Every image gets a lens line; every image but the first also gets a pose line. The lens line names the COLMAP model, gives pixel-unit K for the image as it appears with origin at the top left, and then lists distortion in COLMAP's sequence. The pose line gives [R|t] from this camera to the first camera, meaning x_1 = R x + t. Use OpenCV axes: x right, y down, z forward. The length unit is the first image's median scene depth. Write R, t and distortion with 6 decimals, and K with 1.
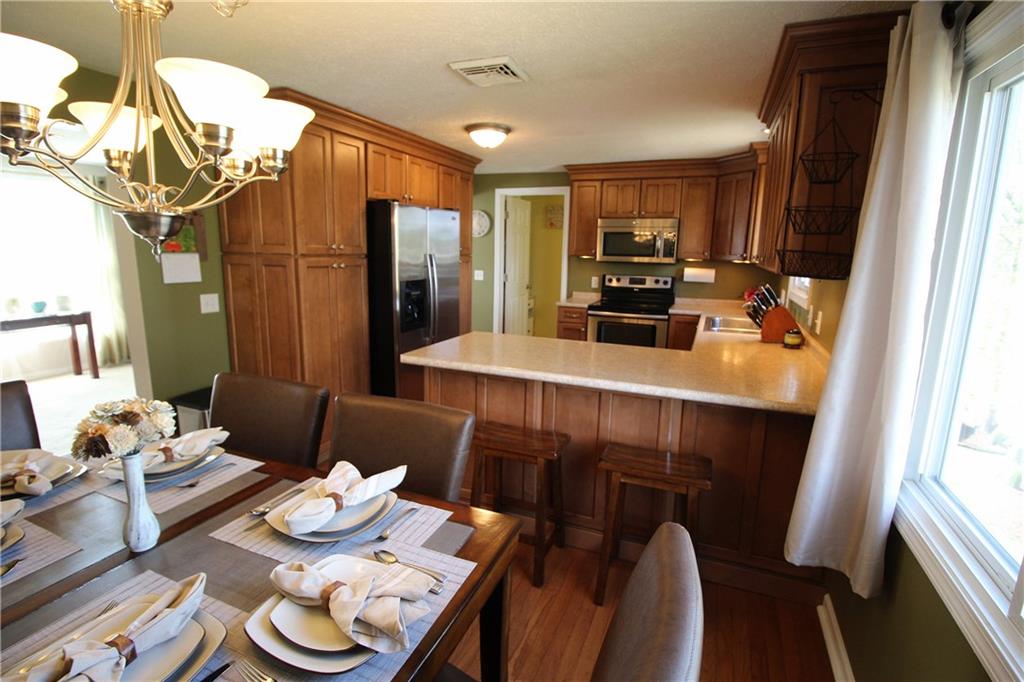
lens RADIAL K [[488.9, 0, 512.0], [0, 488.9, 341.0], [0, 0, 1]] dist [-0.001210, -0.013391]
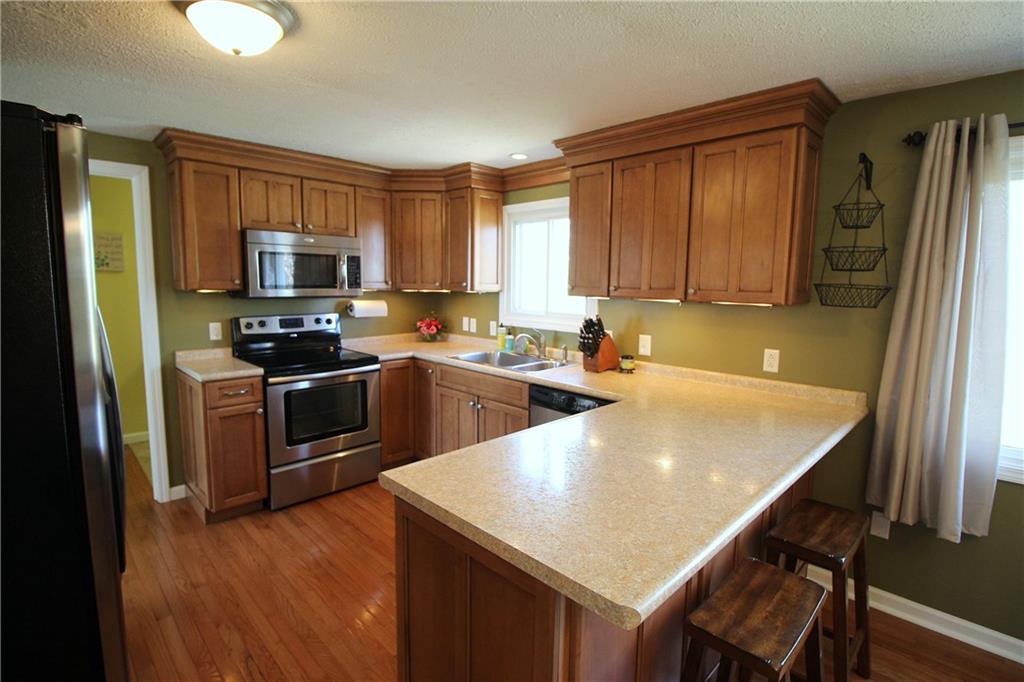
lens RADIAL K [[488.9, 0, 512.0], [0, 488.9, 341.0], [0, 0, 1]] dist [-0.001210, -0.013391]
pose [[0.383944, -0.127391, 0.914527, -0.271040], [0.169072, 0.983391, 0.066002, -0.093840], [-0.907745, 0.129280, 0.399105, 0.459648]]
